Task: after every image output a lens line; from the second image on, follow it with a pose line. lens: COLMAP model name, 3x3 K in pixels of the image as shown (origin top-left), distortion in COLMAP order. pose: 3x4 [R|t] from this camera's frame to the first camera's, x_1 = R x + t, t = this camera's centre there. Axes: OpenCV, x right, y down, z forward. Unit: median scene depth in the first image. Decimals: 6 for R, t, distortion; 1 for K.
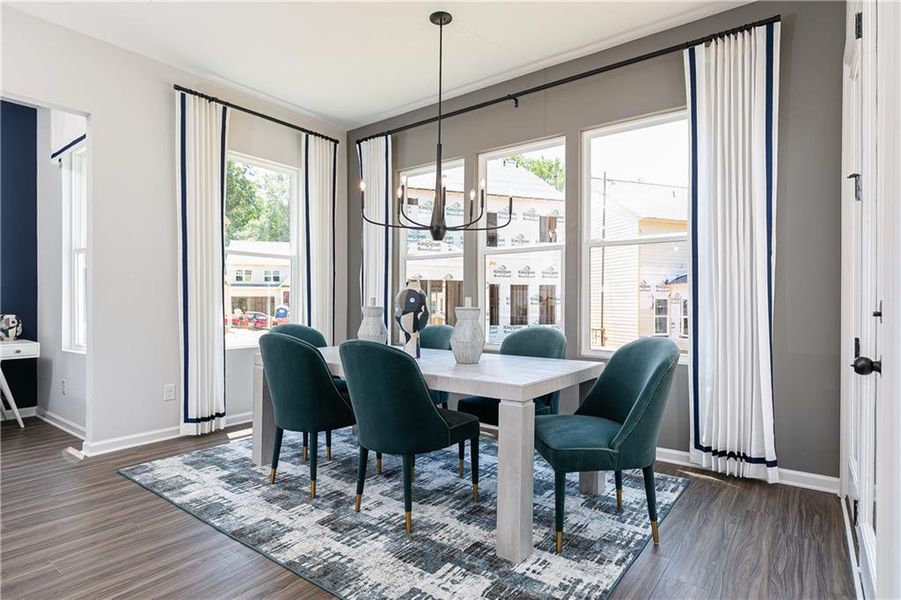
lens RADIAL K [[476.6, 0, 452.9], [0, 476.6, 304.5], [0, 0, 1]] dist [0.004110, 0.000974]
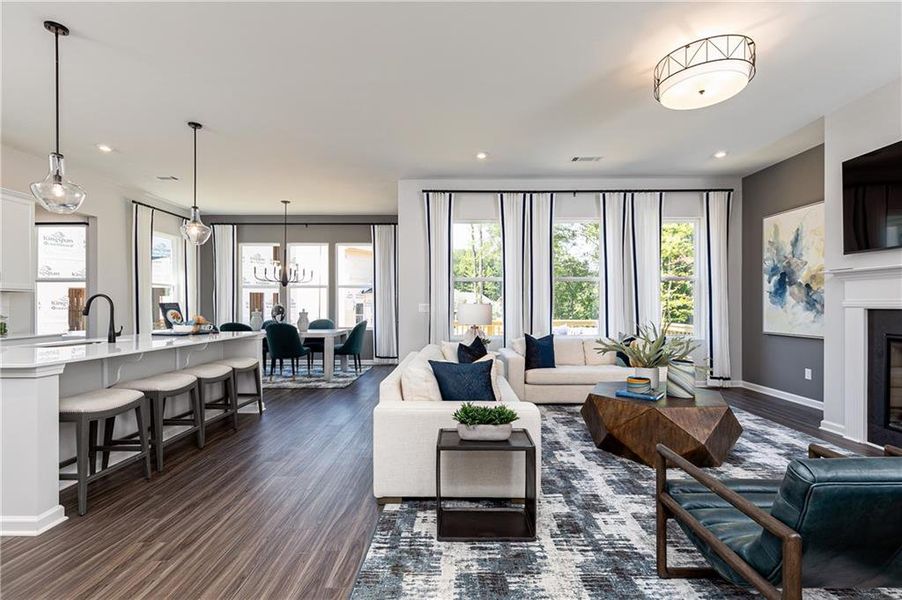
lens RADIAL K [[407.8, 0, 451.8], [0, 407.8, 304.6], [0, 0, 1]] dist [0.002287, 0.000443]
pose [[0.802520, -0.001950, 0.596622, -0.638360], [0.003168, 0.999994, -0.000993, -0.030464], [-0.596617, 0.002687, 0.802521, -1.354070]]
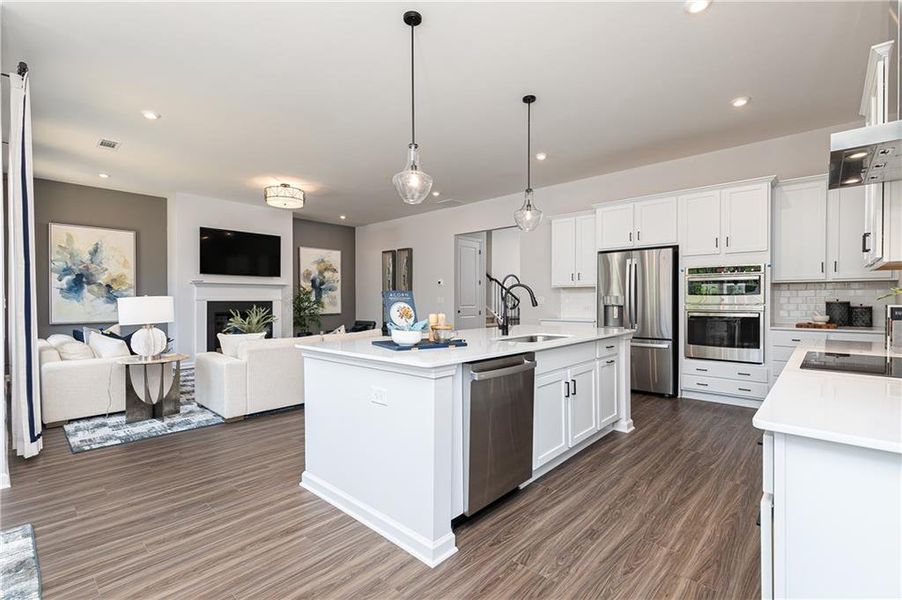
lens RADIAL K [[405.5, 0, 452.9], [0, 405.5, 302.7], [0, 0, 1]] dist [0.003058, 0.000197]
pose [[-0.995285, 0.000707, 0.096986, -0.681674], [0.001582, 0.999959, 0.008951, -0.025487], [-0.096976, 0.009062, -0.995245, 1.004068]]
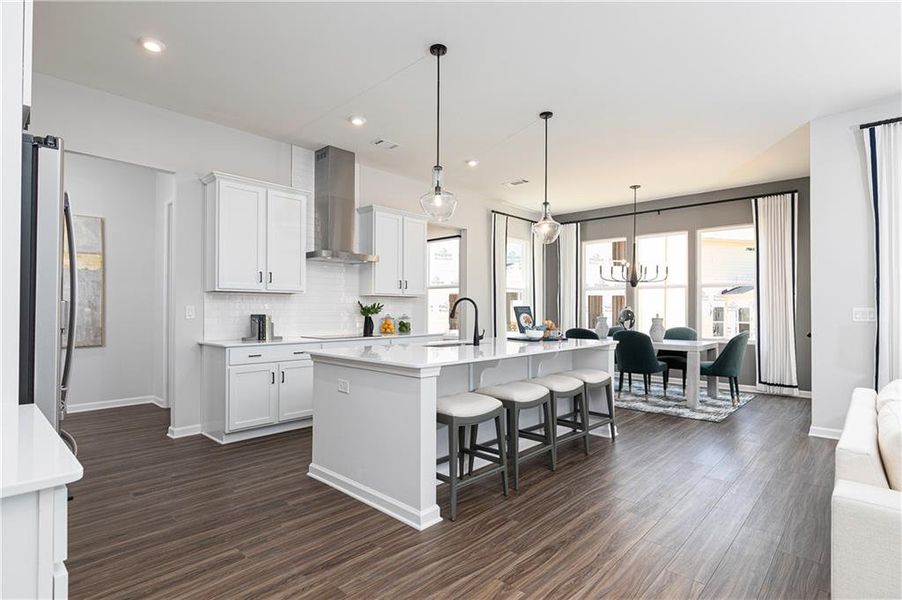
lens RADIAL K [[451.6, 0, 454.9], [0, 451.6, 303.2], [0, 0, 1]] dist [-0.000558, -0.000289]
pose [[0.994677, 0.000796, -0.103039, -0.647605], [-0.002189, 0.999908, -0.013403, -0.031087], [0.103019, 0.013557, 0.994587, -1.172871]]
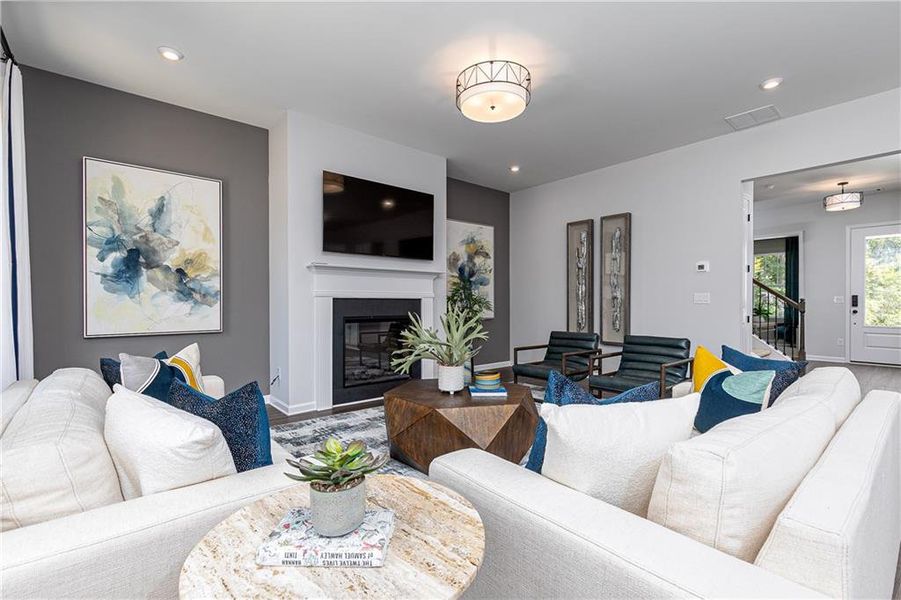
lens RADIAL K [[405.1, 0, 452.4], [0, 405.1, 302.7], [0, 0, 1]] dist [0.003058, 0.000197]
pose [[-0.975785, 0.001008, 0.218729, 0.231362], [0.001409, 0.999998, 0.001673, -0.002097], [-0.218727, 0.001941, -0.975784, 0.093732]]
